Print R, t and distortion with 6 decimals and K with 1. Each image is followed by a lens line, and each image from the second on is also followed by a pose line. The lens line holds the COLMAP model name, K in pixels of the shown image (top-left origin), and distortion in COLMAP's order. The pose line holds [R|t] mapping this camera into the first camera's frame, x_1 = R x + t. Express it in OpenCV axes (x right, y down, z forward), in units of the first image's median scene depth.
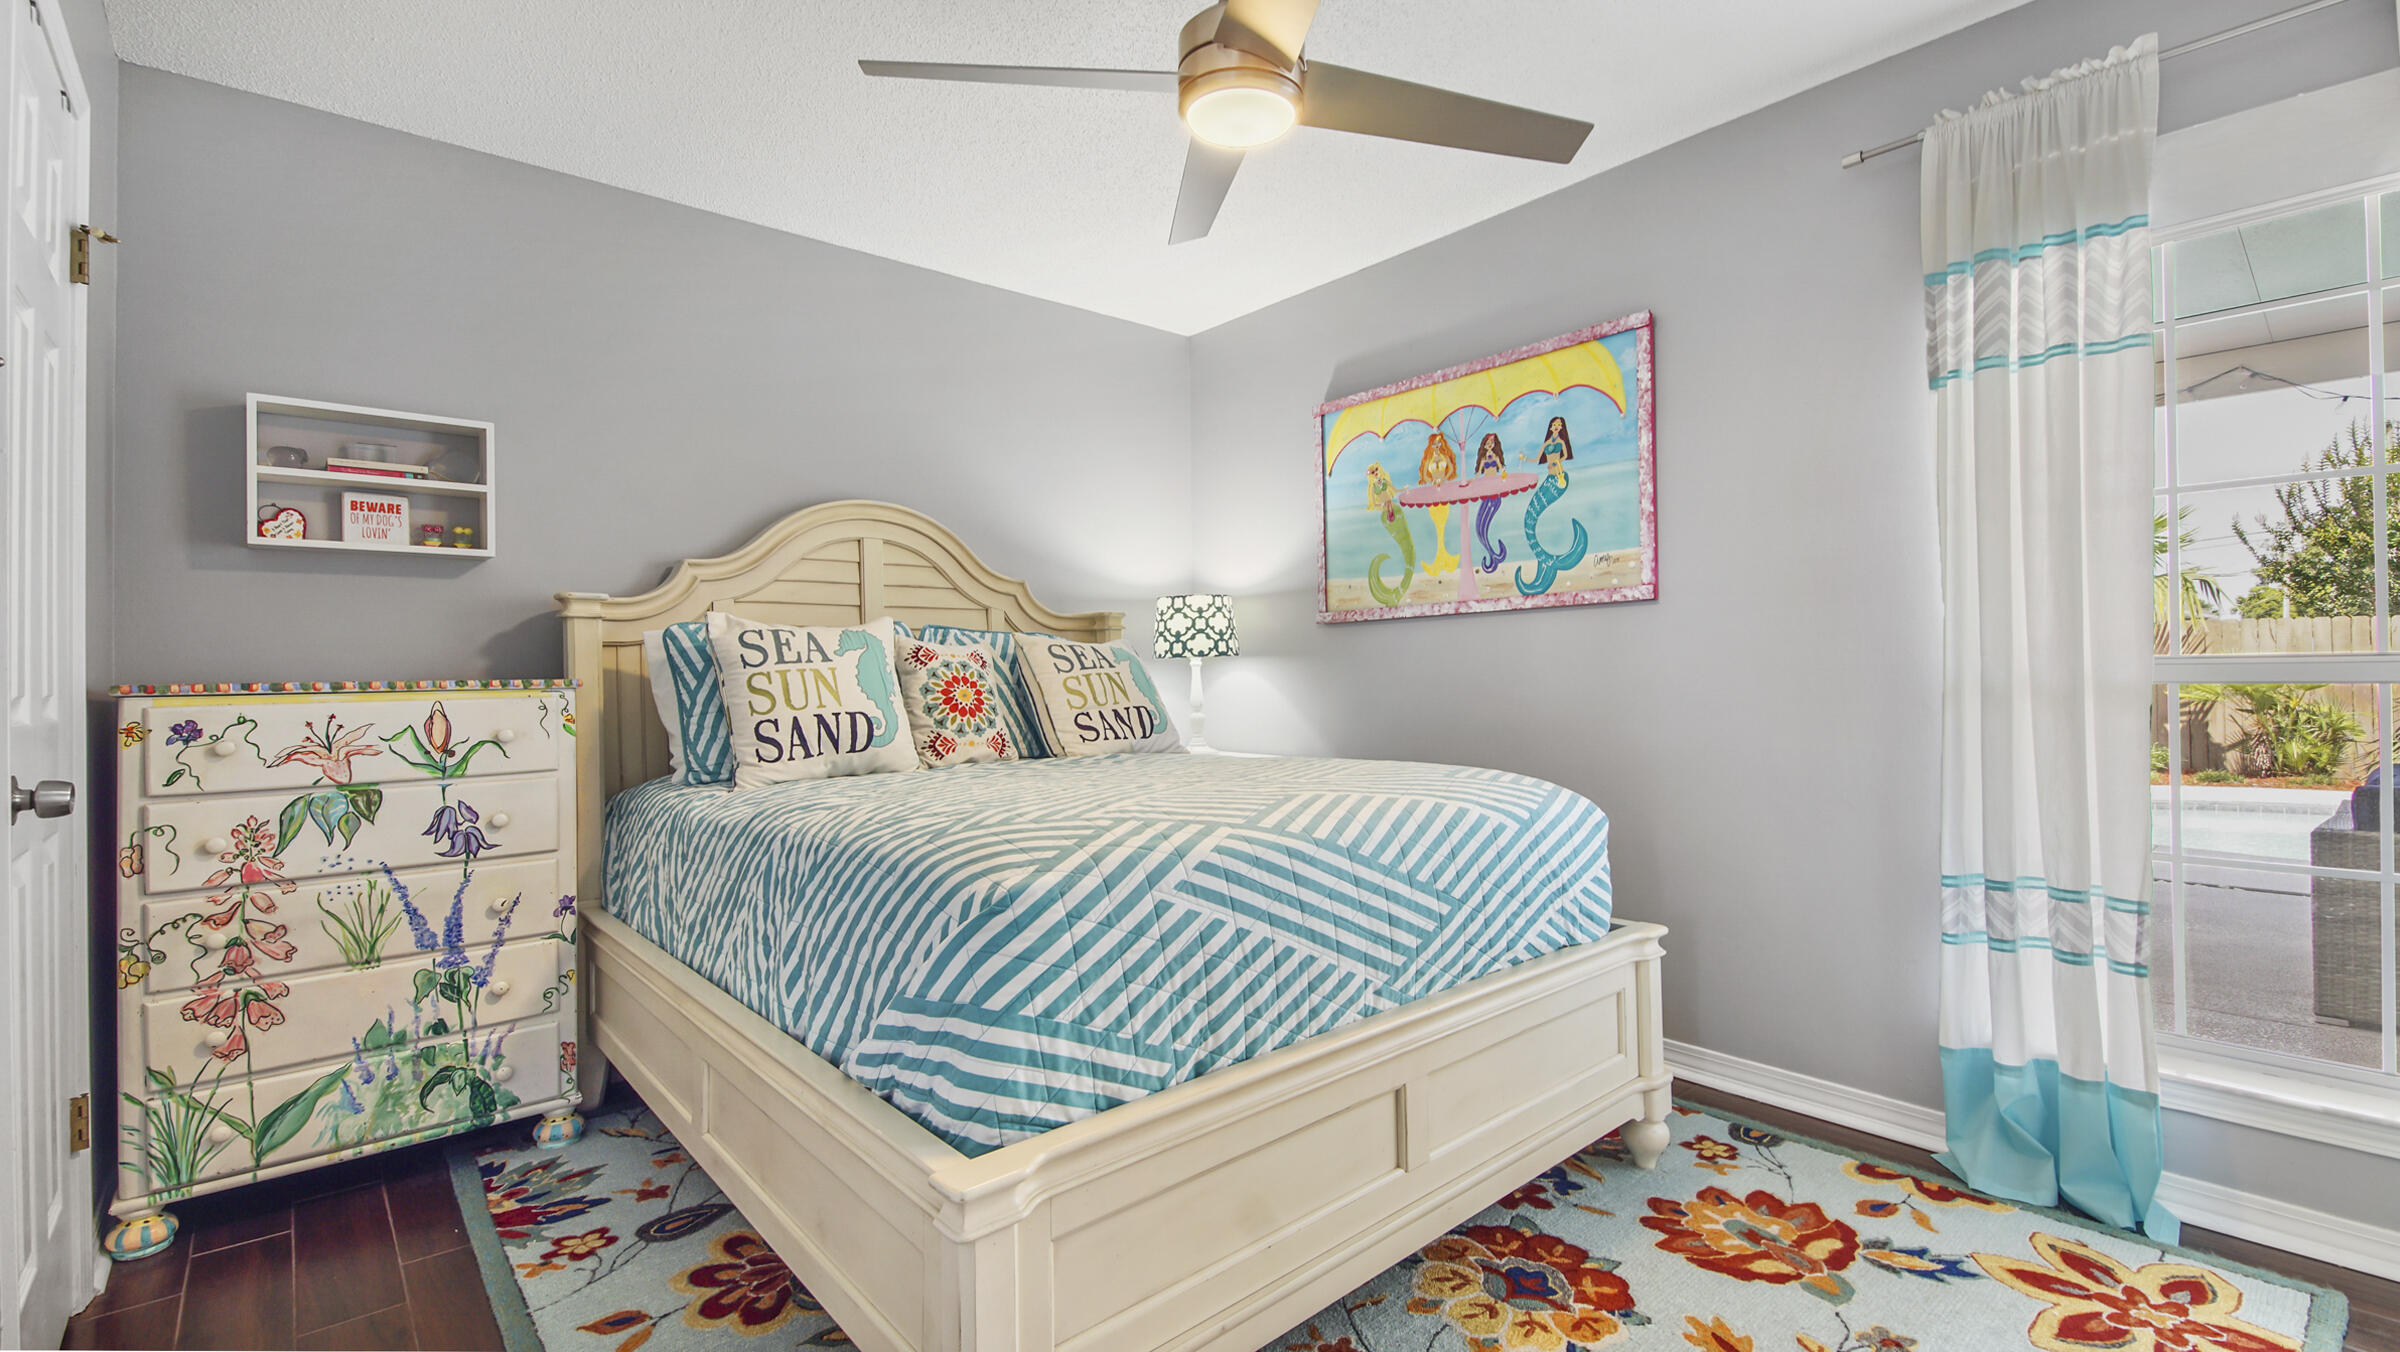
lens RADIAL K [[1051.5, 0, 1188.8], [0, 1051.5, 709.6], [0, 0, 1]] dist [0.034678, -0.022154]
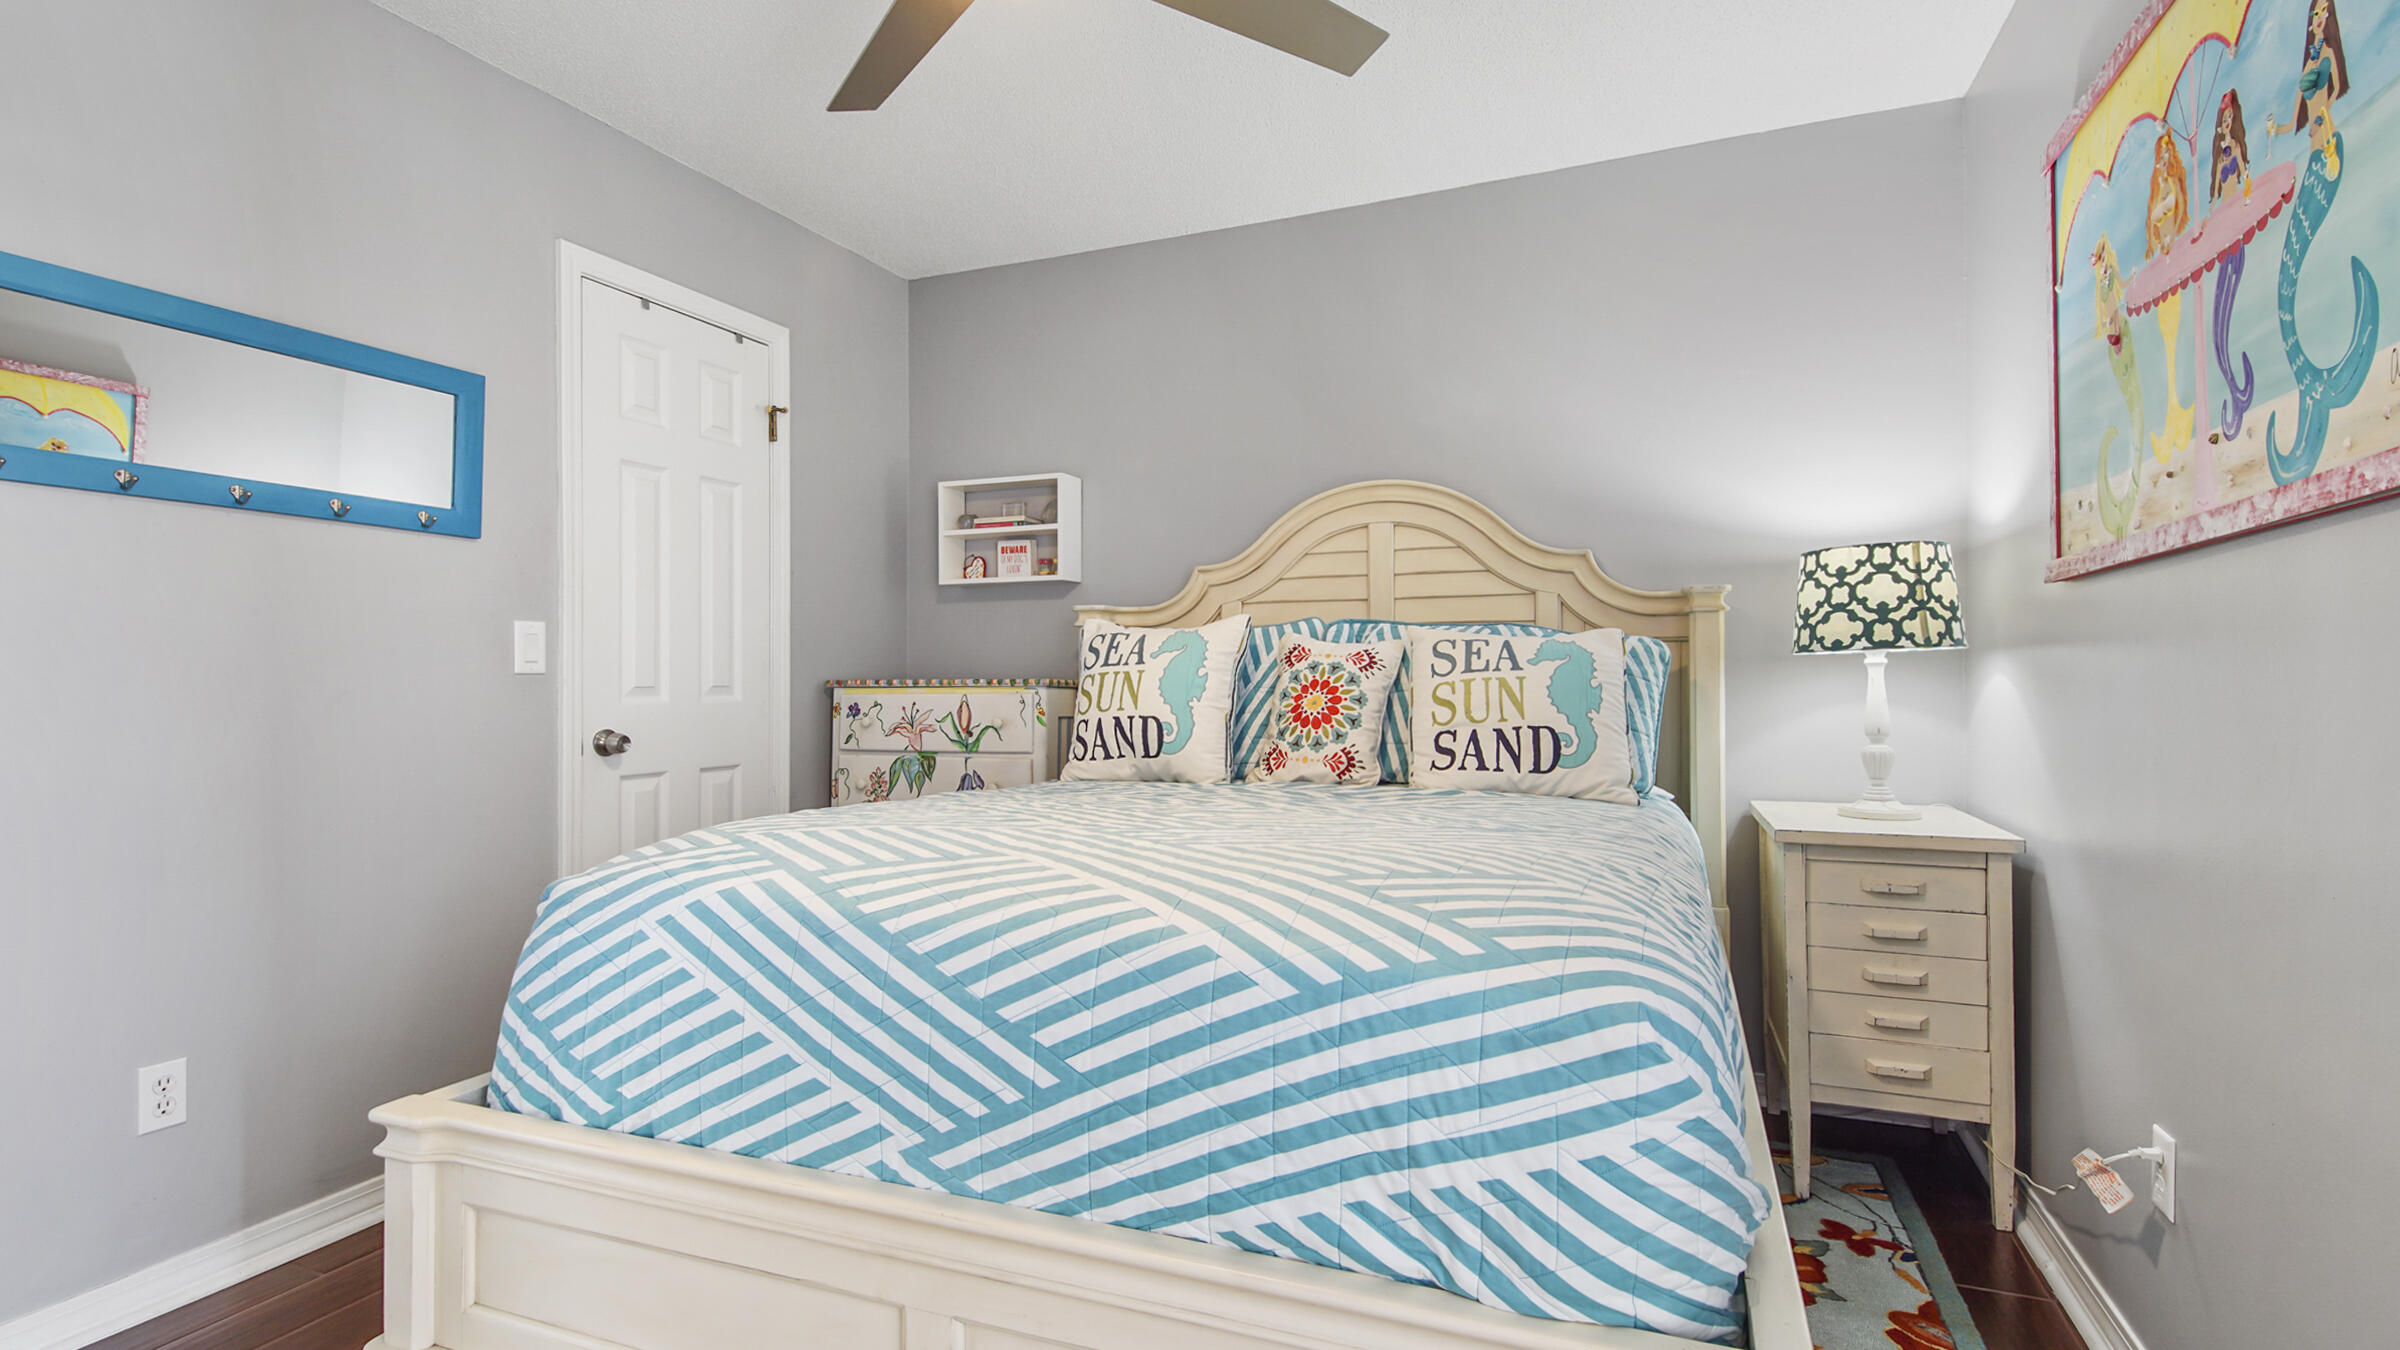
lens RADIAL K [[1123.9, 0, 1205.0], [0, 1123.9, 711.4], [0, 0, 1]] dist [0.043485, -0.029026]
pose [[0.451123, 0.038960, -0.891611, 0.681896], [-0.032461, 0.999102, 0.027232, -0.034556], [0.891871, 0.016657, 0.451983, 0.624175]]
